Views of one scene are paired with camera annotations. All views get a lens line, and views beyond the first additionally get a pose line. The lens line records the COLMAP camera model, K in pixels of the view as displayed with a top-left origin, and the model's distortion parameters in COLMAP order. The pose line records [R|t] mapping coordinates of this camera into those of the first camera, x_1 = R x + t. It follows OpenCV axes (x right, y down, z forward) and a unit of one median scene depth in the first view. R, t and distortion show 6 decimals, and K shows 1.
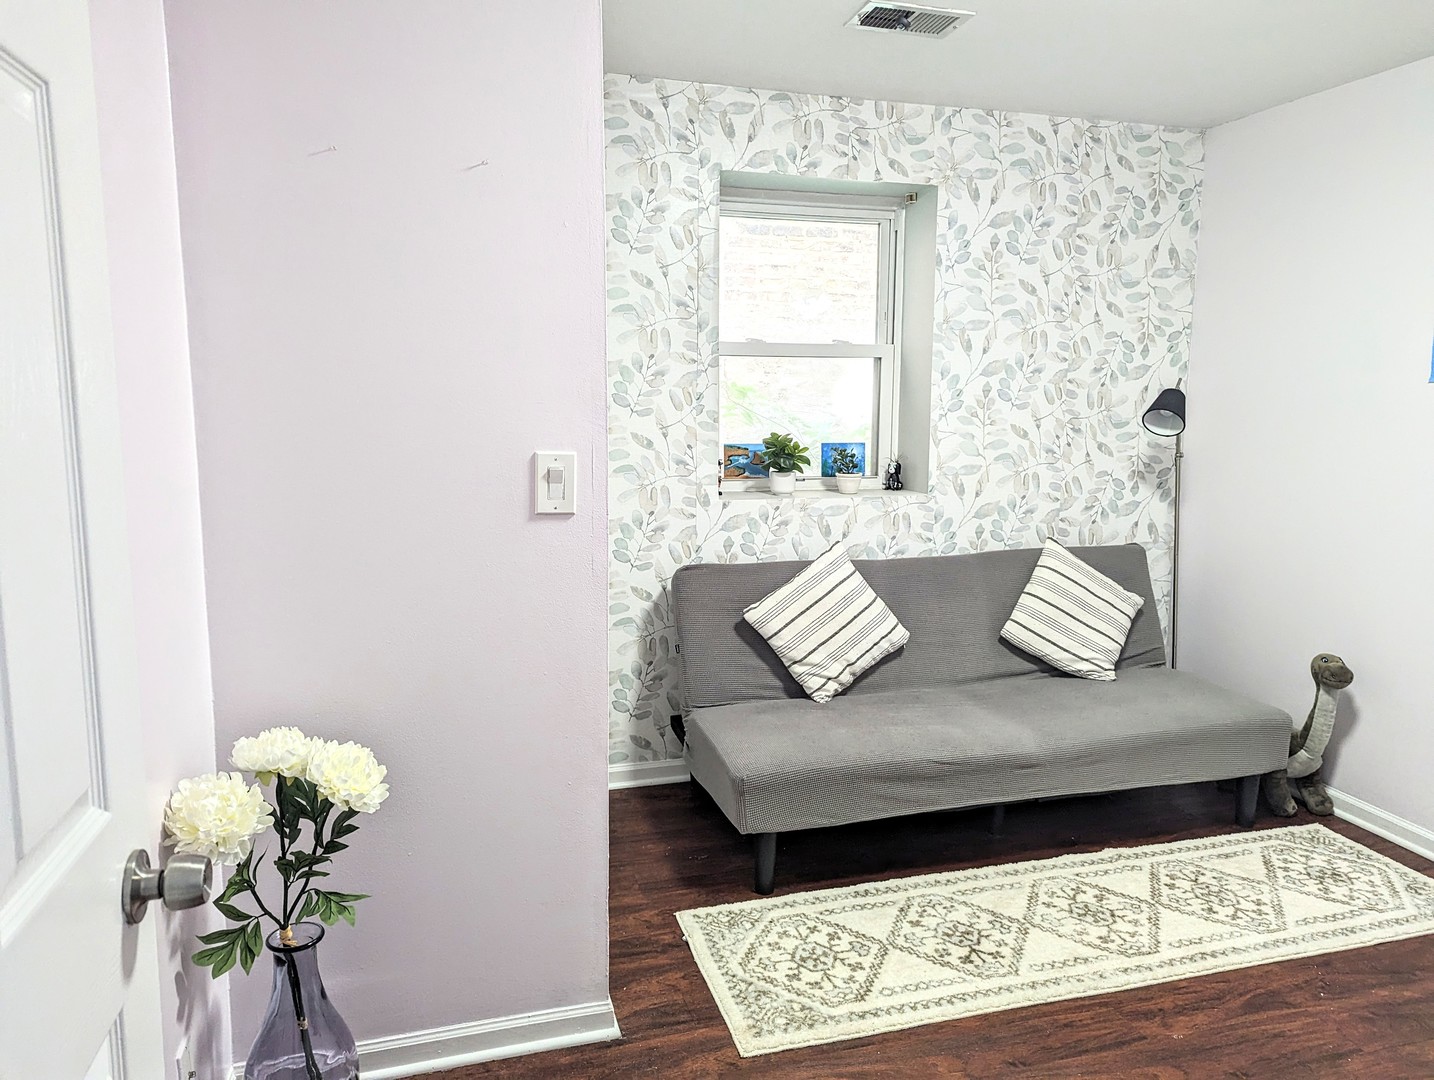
lens RADIAL K [[1005.6, 0, 722.2], [0, 1005.6, 534.3], [0, 0, 1]] dist [0.047910, -0.042139]
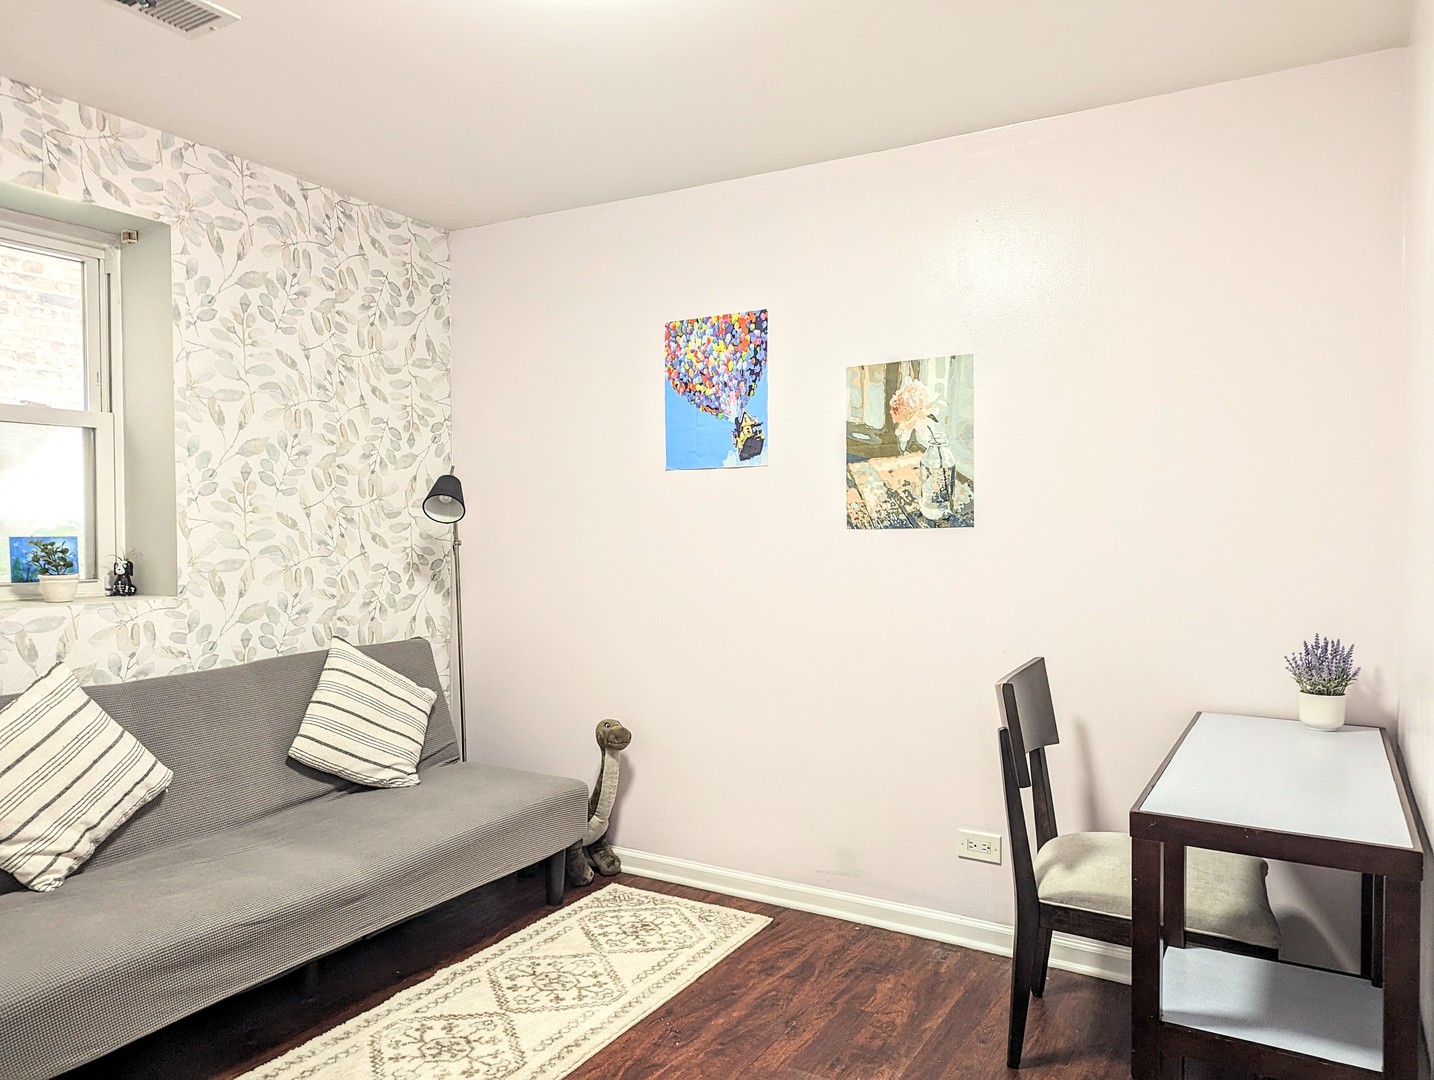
lens RADIAL K [[1005.6, 0, 727.1], [0, 1005.6, 551.0], [0, 0, 1]] dist [0.047910, -0.042139]
pose [[0.716060, -0.021956, 0.697694, -0.051323], [0.097786, 0.992805, -0.069117, 0.025107], [-0.691156, 0.117716, 0.713054, 0.125388]]
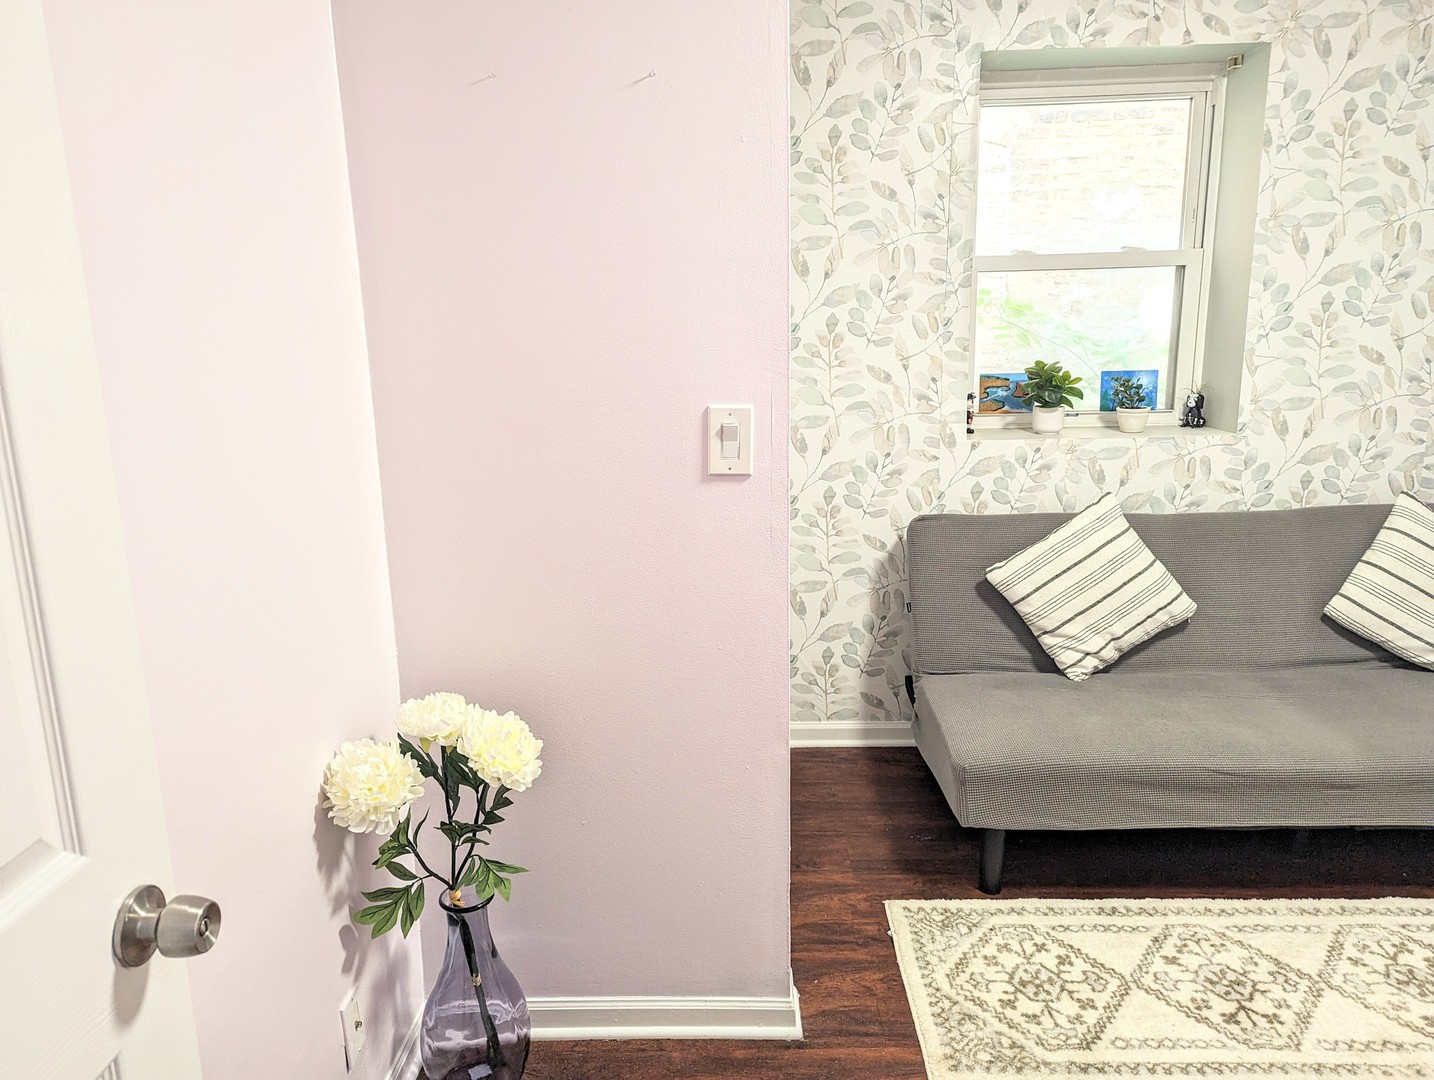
lens RADIAL K [[1005.6, 0, 705.1], [0, 1005.6, 532.4], [0, 0, 1]] dist [0.047910, -0.042139]
pose [[0.952124, 0.039010, -0.303214, 0.051187], [-0.013601, 0.996248, 0.085464, -0.027232], [0.305411, -0.077248, 0.949082, 0.086562]]
